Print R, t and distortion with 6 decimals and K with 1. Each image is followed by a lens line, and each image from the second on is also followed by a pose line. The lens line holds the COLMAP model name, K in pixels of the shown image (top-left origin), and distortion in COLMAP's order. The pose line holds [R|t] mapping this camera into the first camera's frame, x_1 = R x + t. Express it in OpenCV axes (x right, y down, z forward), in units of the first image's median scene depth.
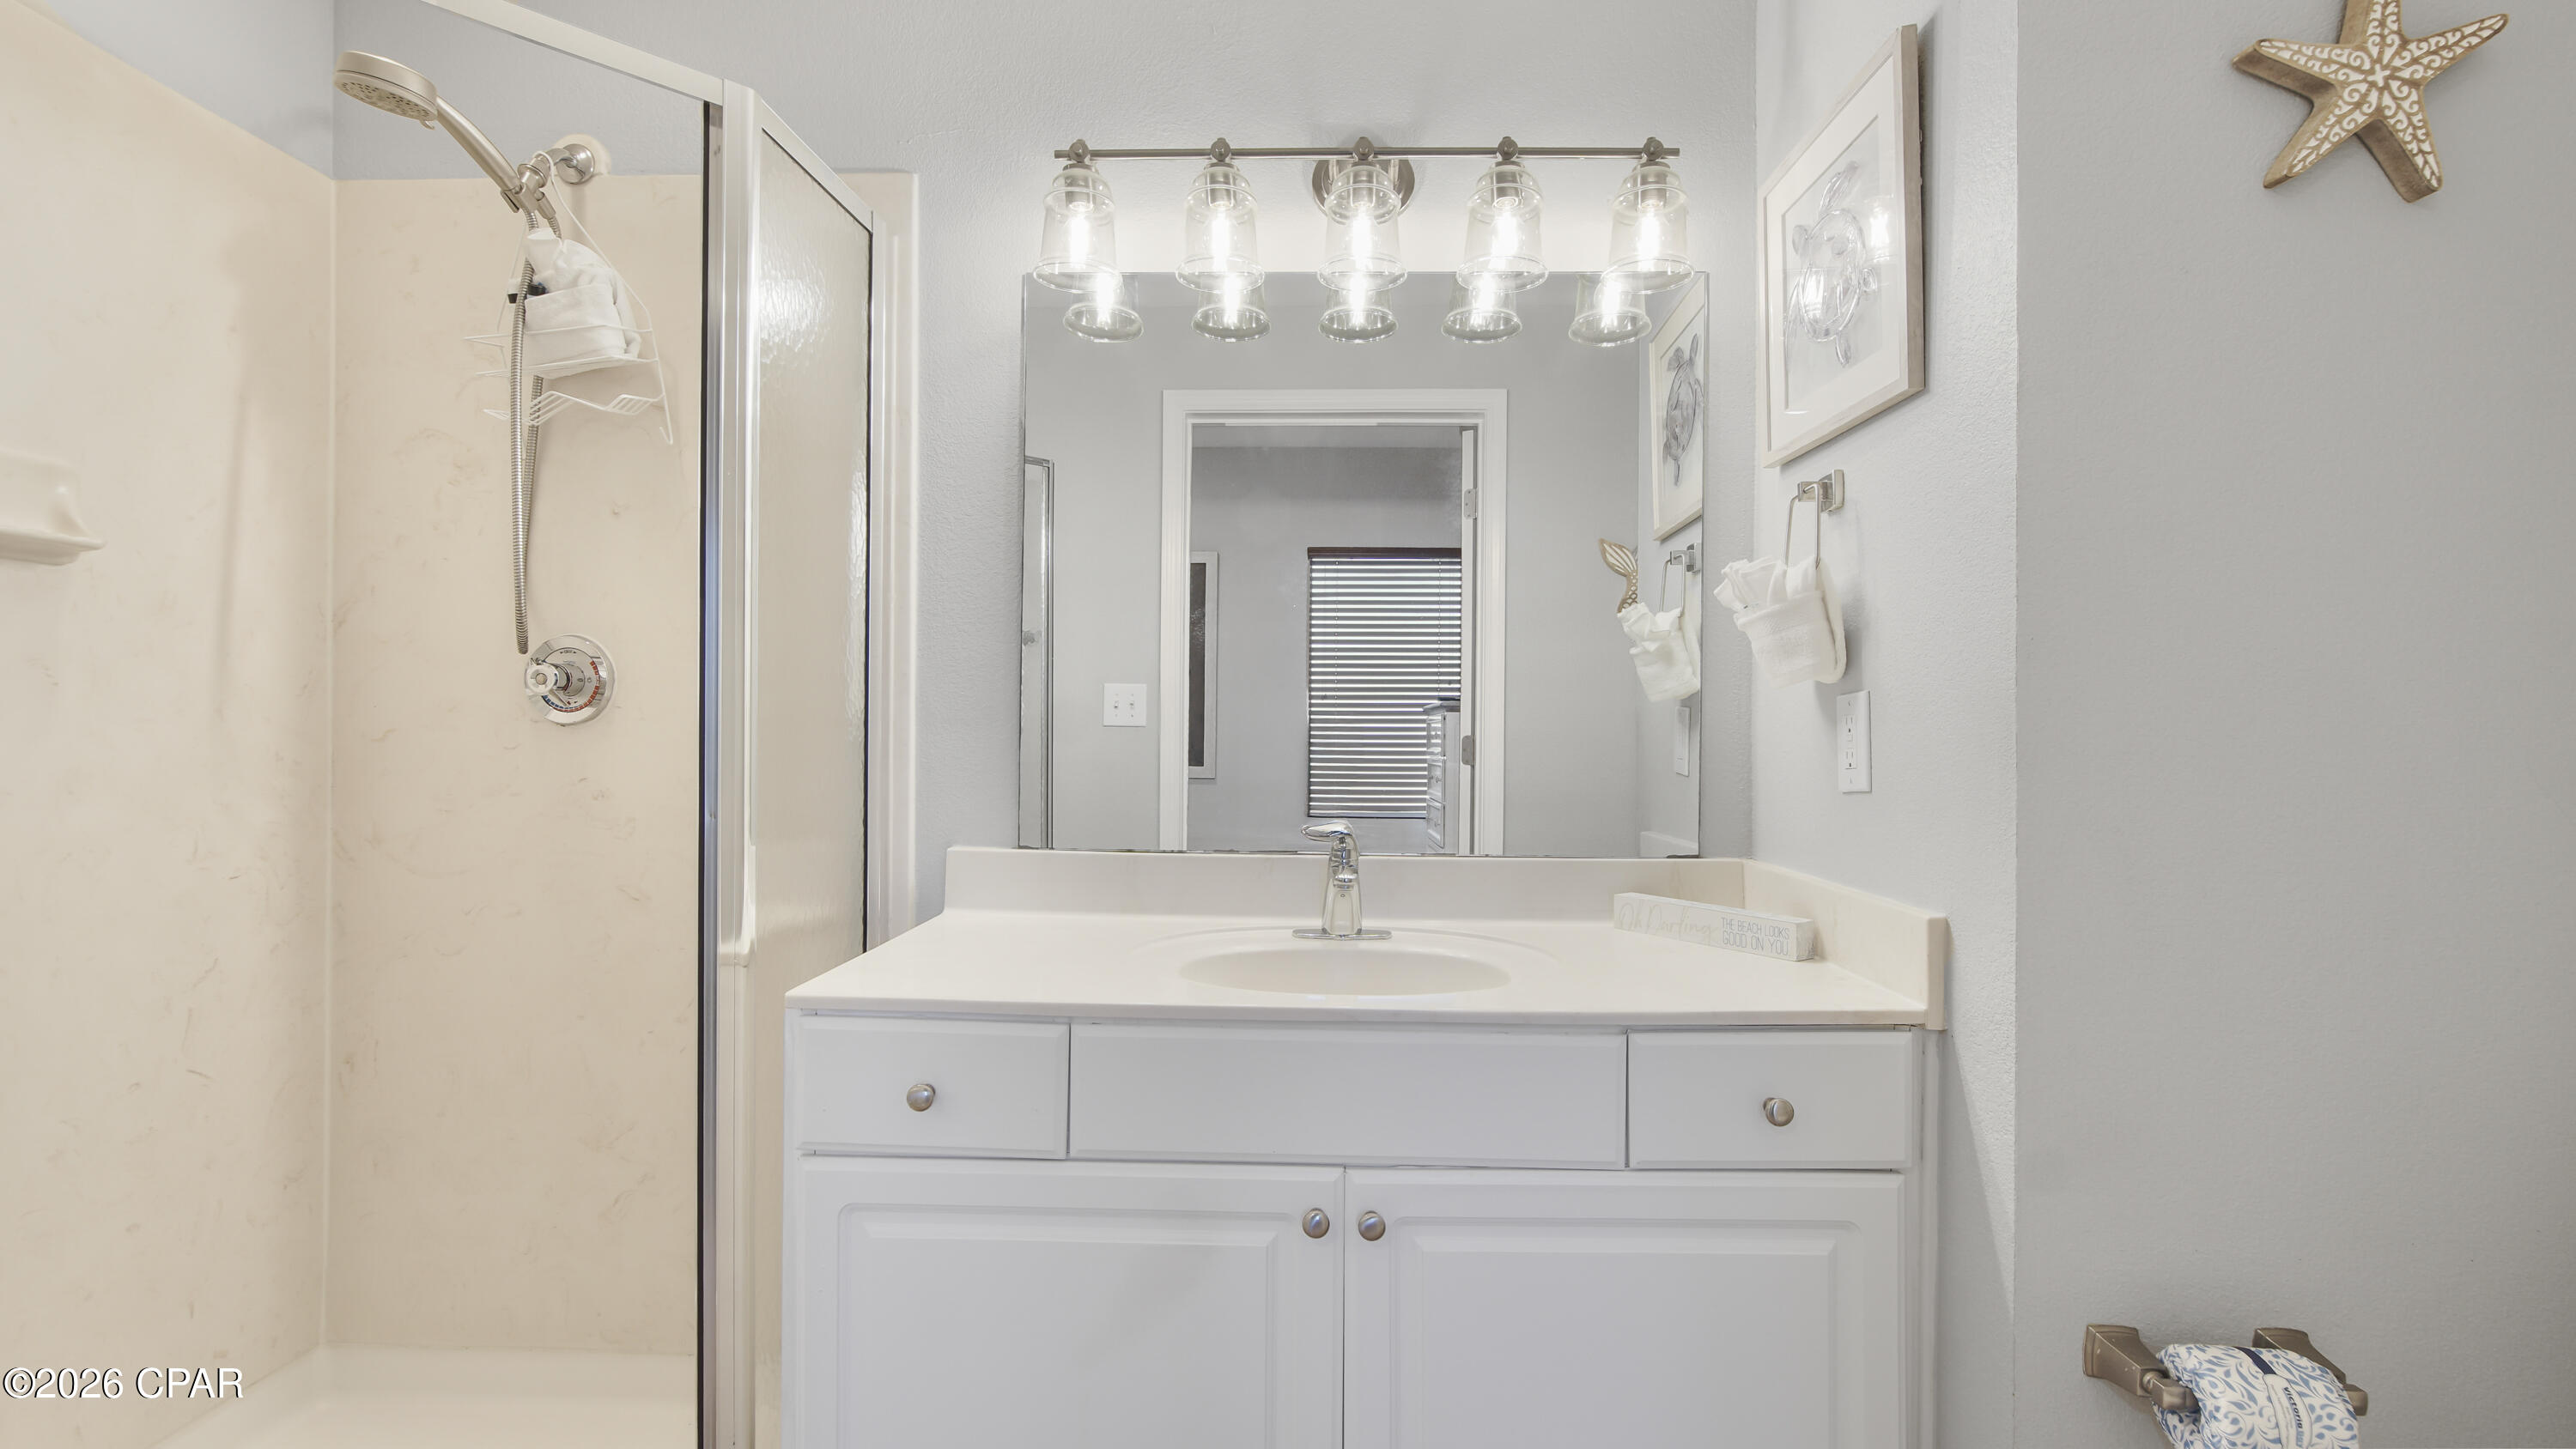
lens RADIAL K [[1180.3, 0, 1281.3], [0, 1180.3, 732.2], [0, 0, 1]] dist [-0.007779, 0.004264]
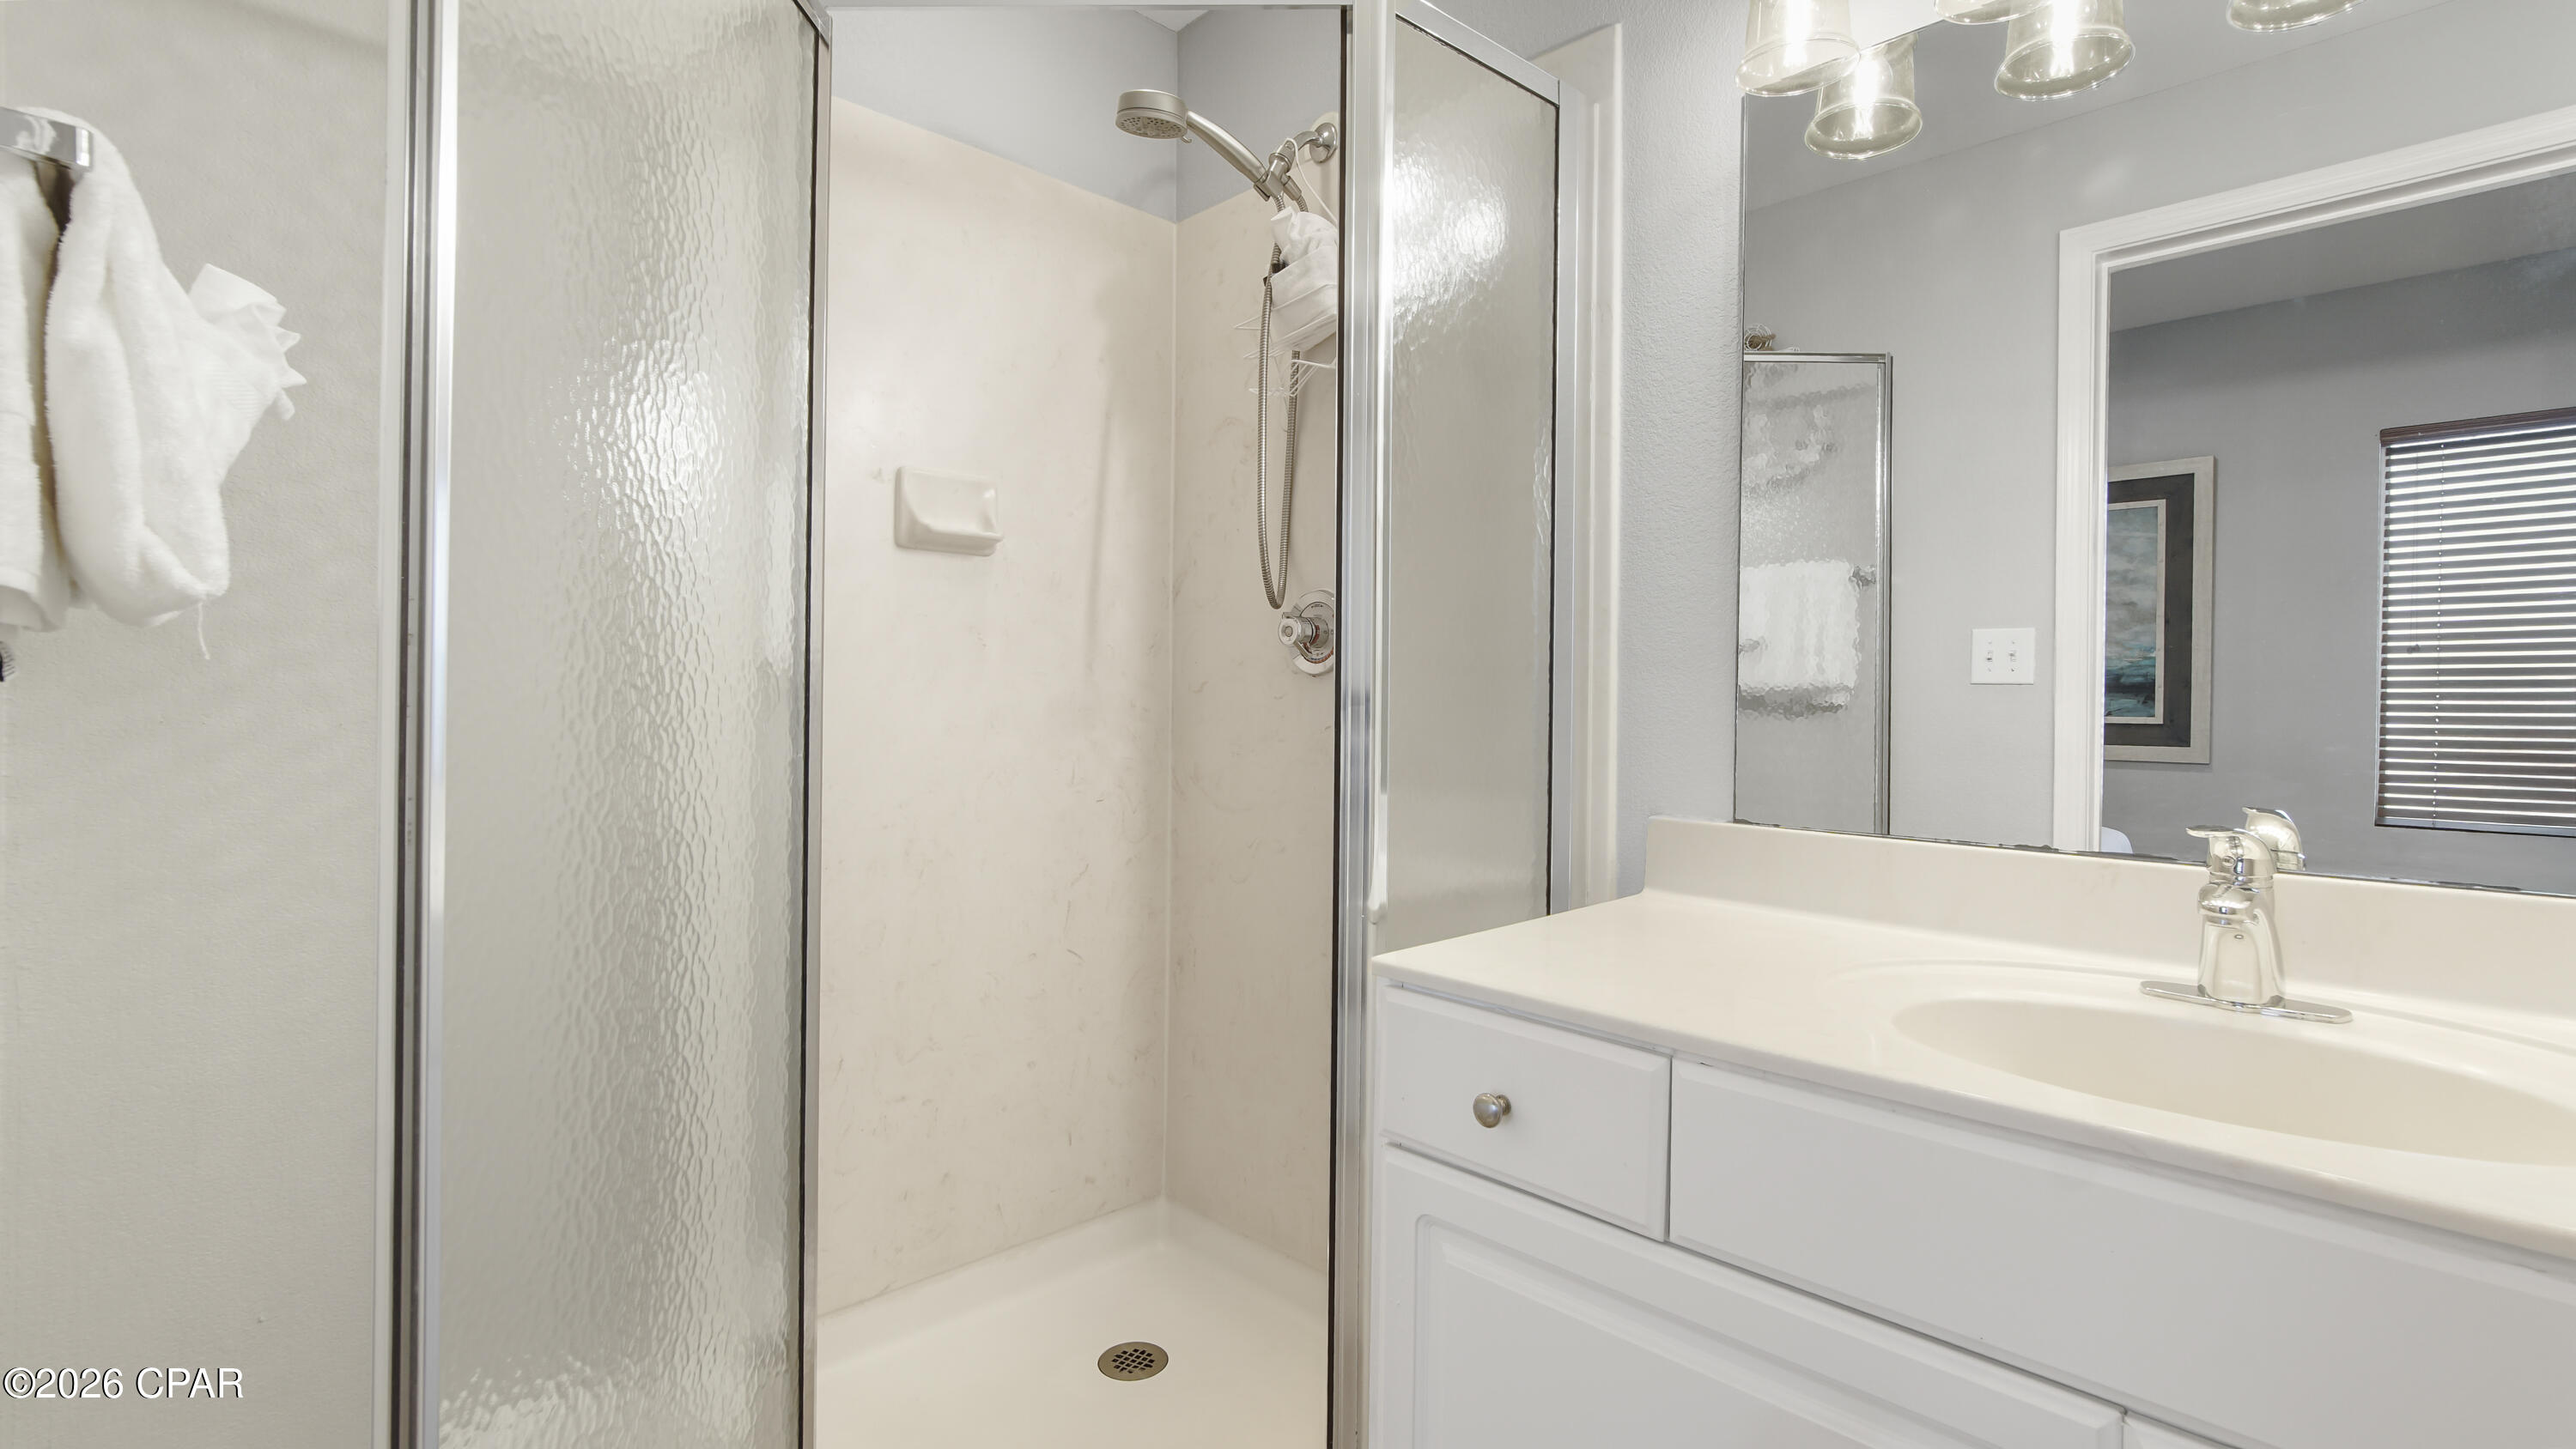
lens RADIAL K [[1180.3, 0, 1284.0], [0, 1180.3, 704.5], [0, 0, 1]] dist [-0.007779, 0.004264]
pose [[0.722636, 0.001385, -0.691227, 0.108450], [-0.005300, 0.999980, -0.003537, 0.024704], [0.691208, 0.006219, 0.722629, 0.224700]]
